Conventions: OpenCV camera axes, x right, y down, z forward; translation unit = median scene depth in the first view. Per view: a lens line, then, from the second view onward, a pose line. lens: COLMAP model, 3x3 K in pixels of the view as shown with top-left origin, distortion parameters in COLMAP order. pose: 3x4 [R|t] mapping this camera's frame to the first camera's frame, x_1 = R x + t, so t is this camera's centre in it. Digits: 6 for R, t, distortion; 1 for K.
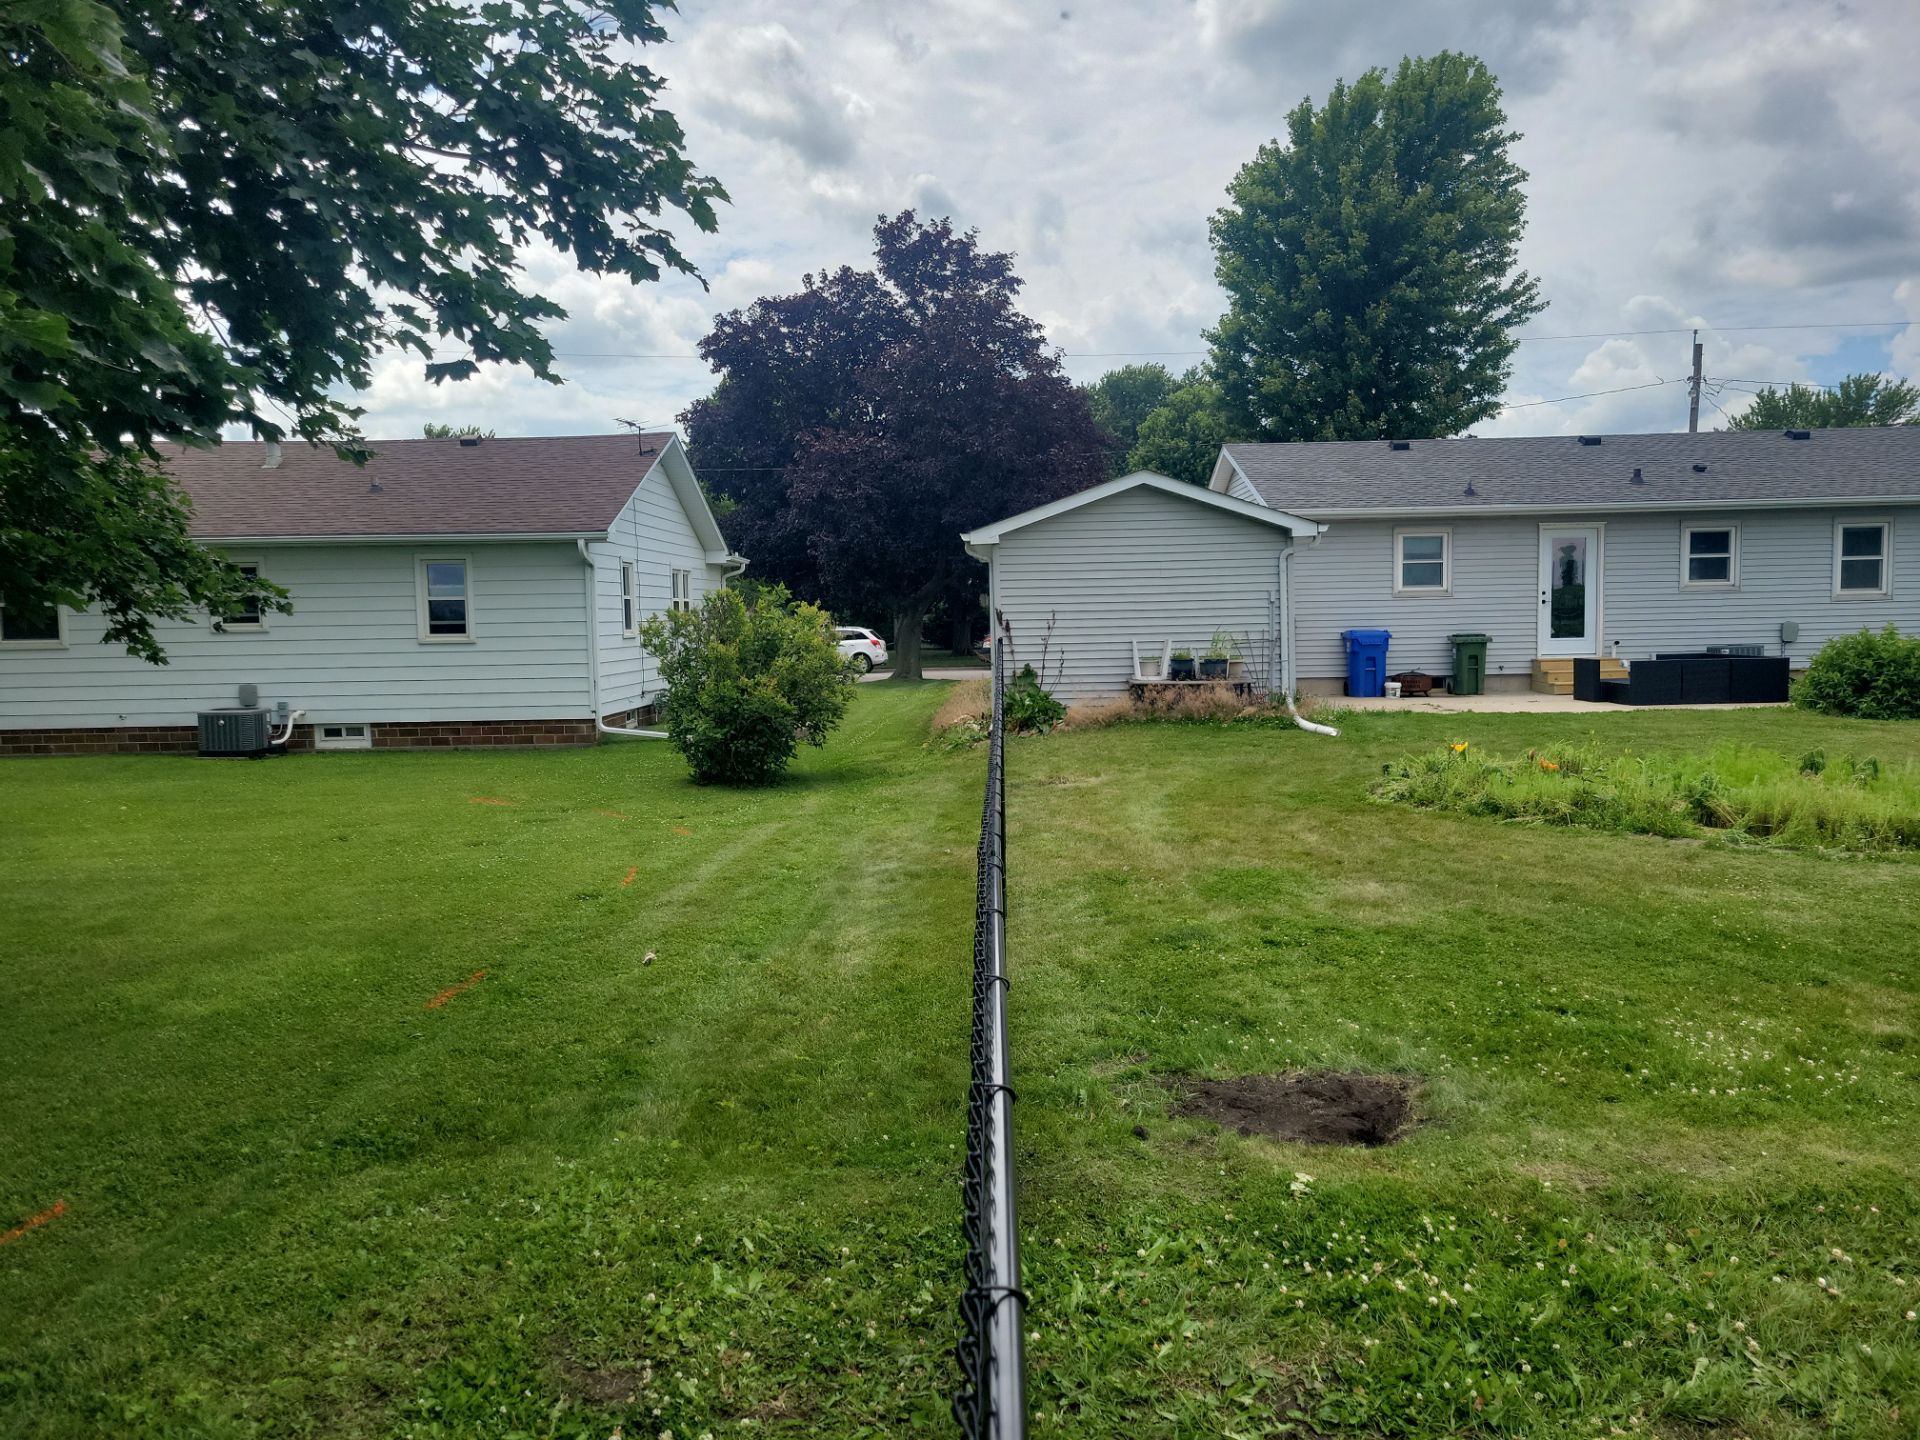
lens RADIAL K [[1440.9, 0, 982.5], [0, 1440.9, 729.3], [0, 0, 1]] dist [0.049541, -0.021230]
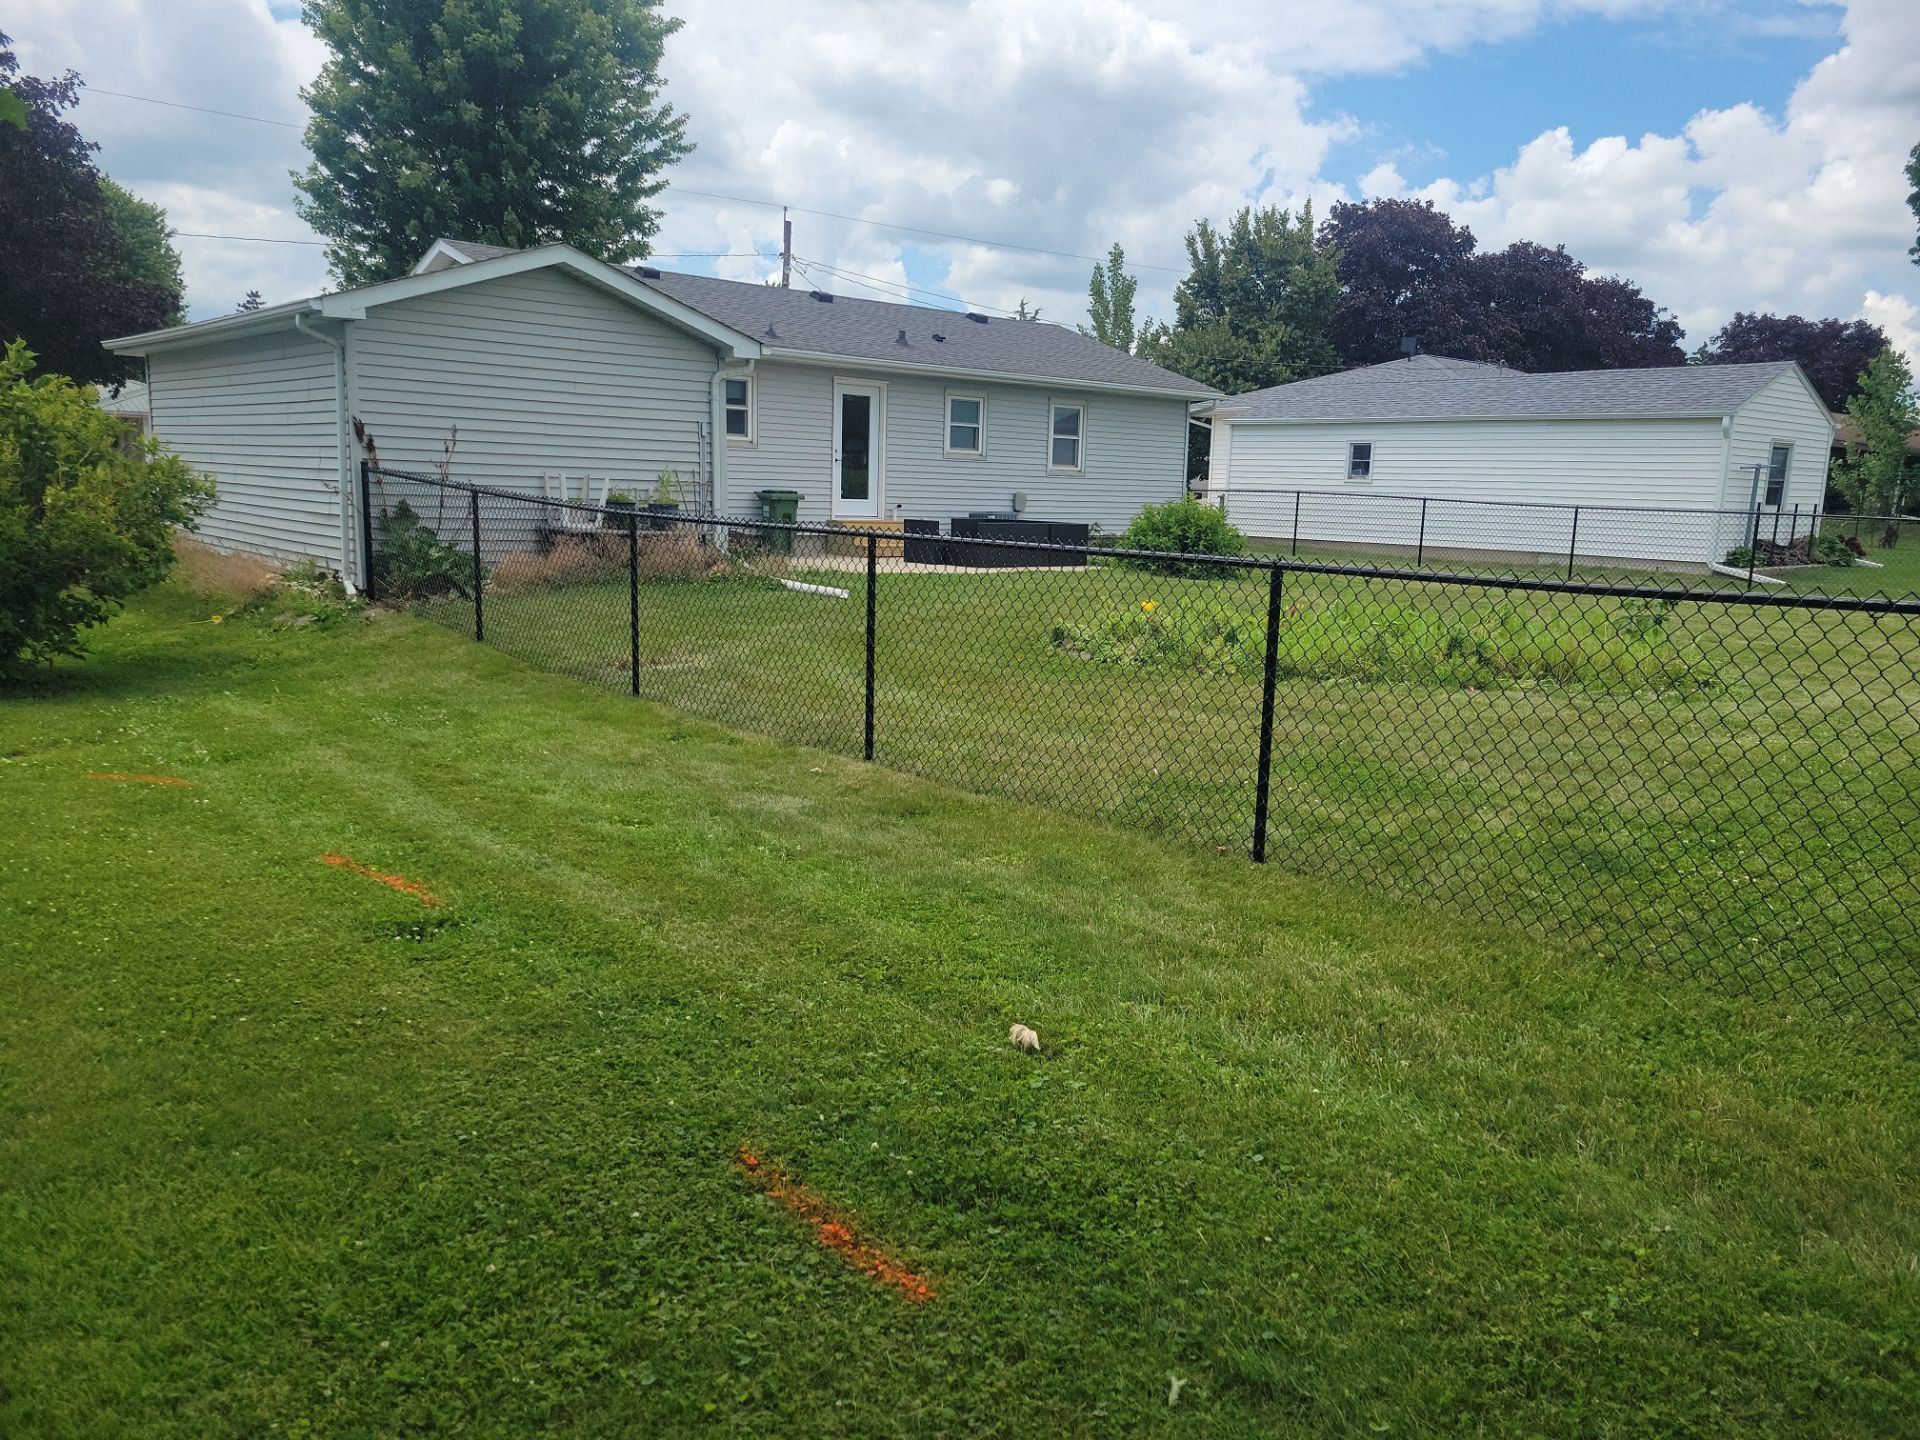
lens RADIAL K [[1440.9, 0, 958.7], [0, 1440.9, 738.7], [0, 0, 1]] dist [0.049541, -0.021230]
pose [[0.755406, -0.070482, 0.651455, -0.192825], [0.009564, 0.995278, 0.096591, 0.004072], [-0.655187, -0.066735, 0.752513, 0.221593]]
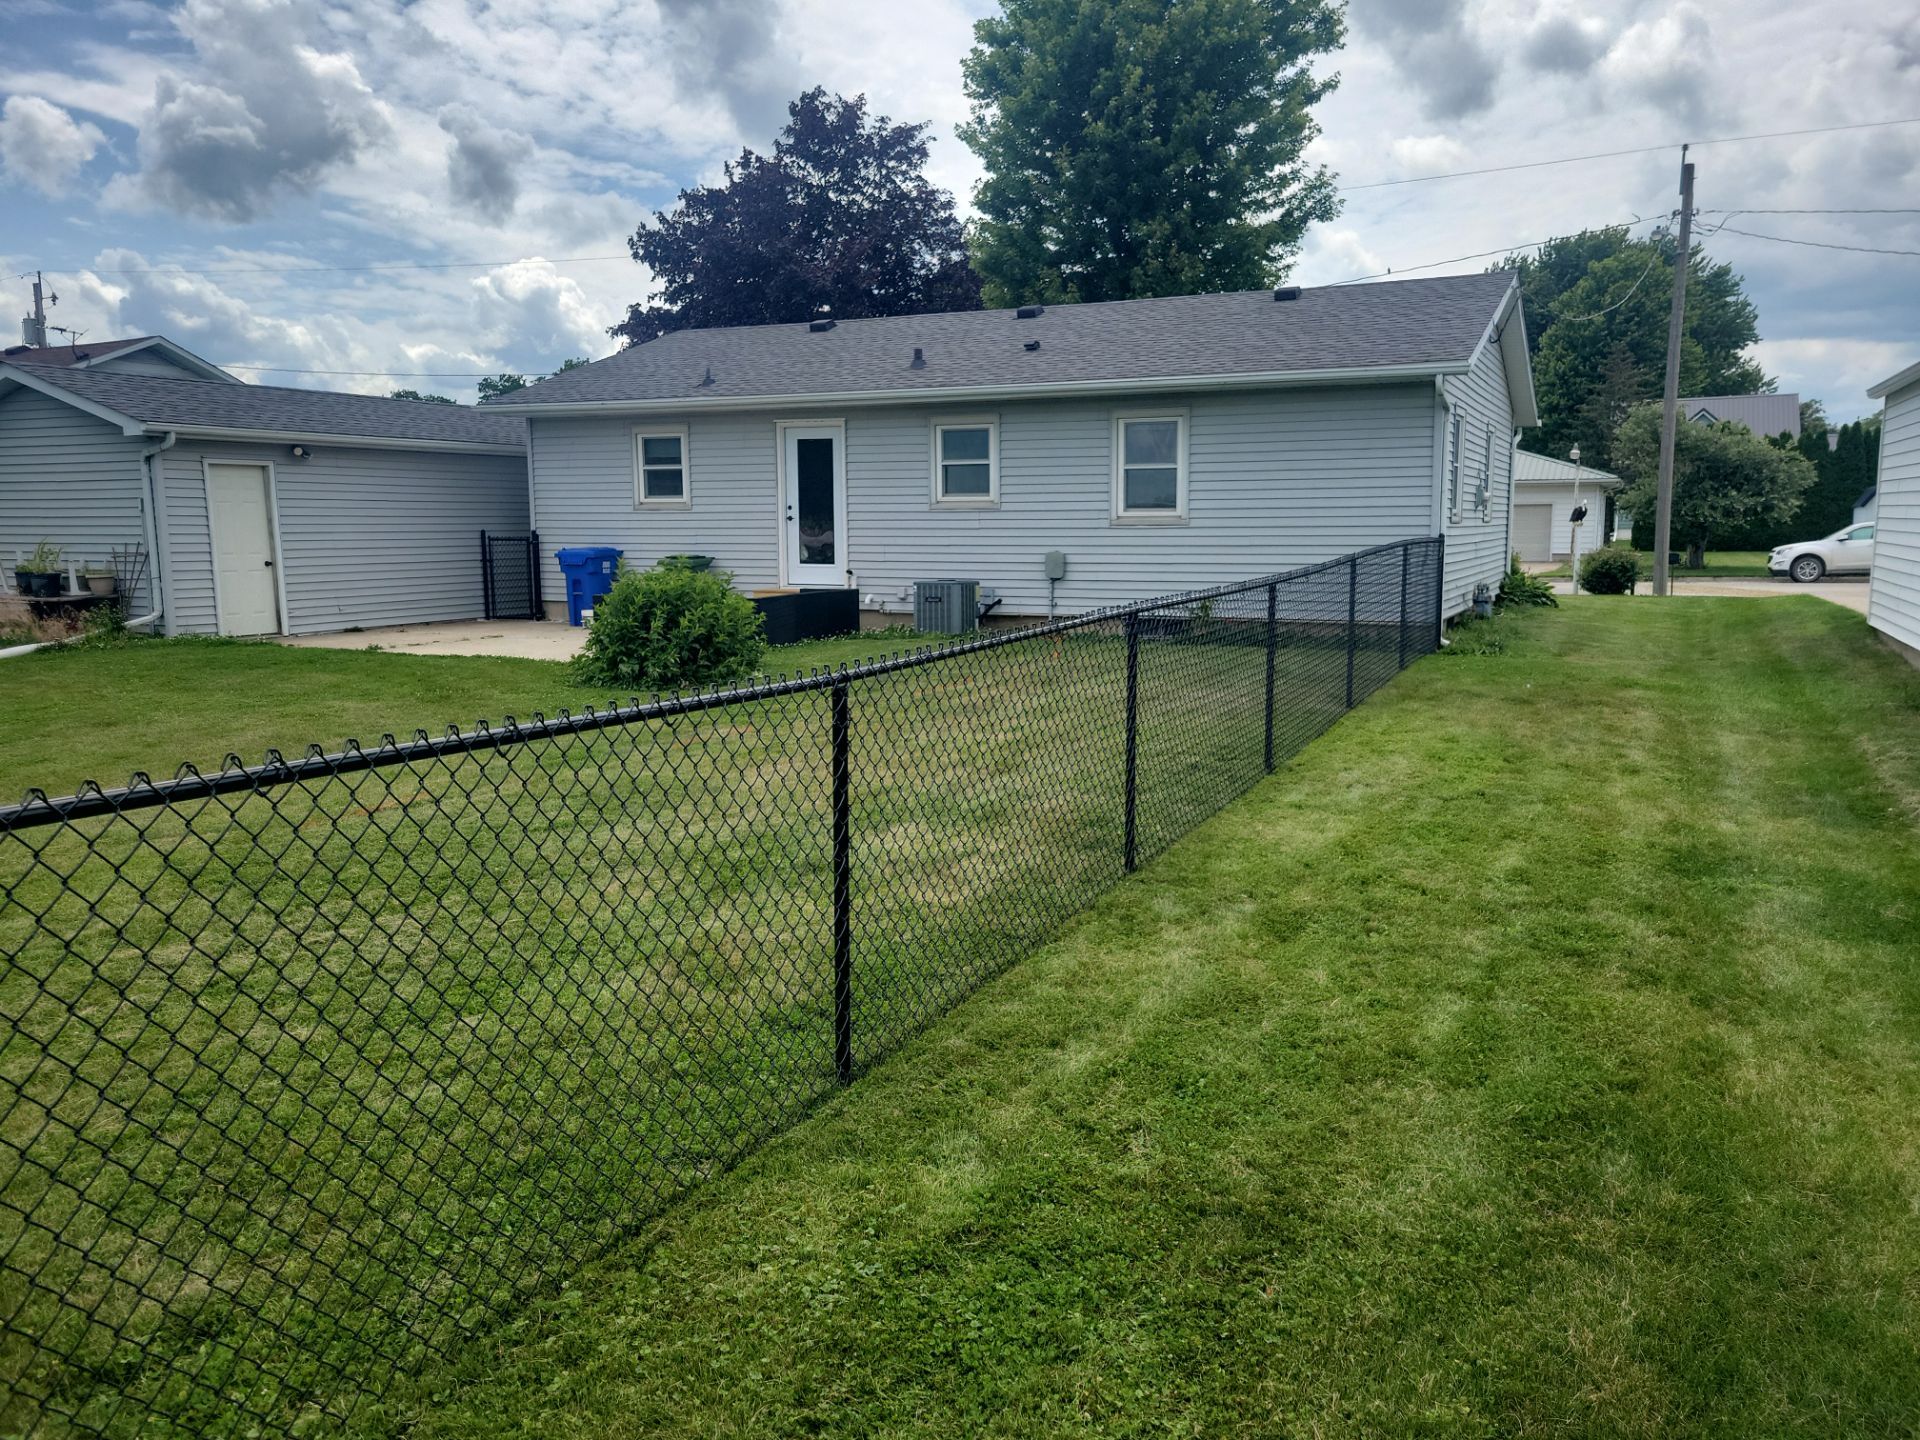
lens RADIAL K [[1440.9, 0, 961.8], [0, 1440.9, 704.4], [0, 0, 1]] dist [0.049541, -0.021230]
pose [[0.907661, 0.068689, -0.414046, 0.839090], [-0.047682, 0.997006, 0.060872, -0.039261], [0.416987, -0.035509, 0.908218, 0.315586]]
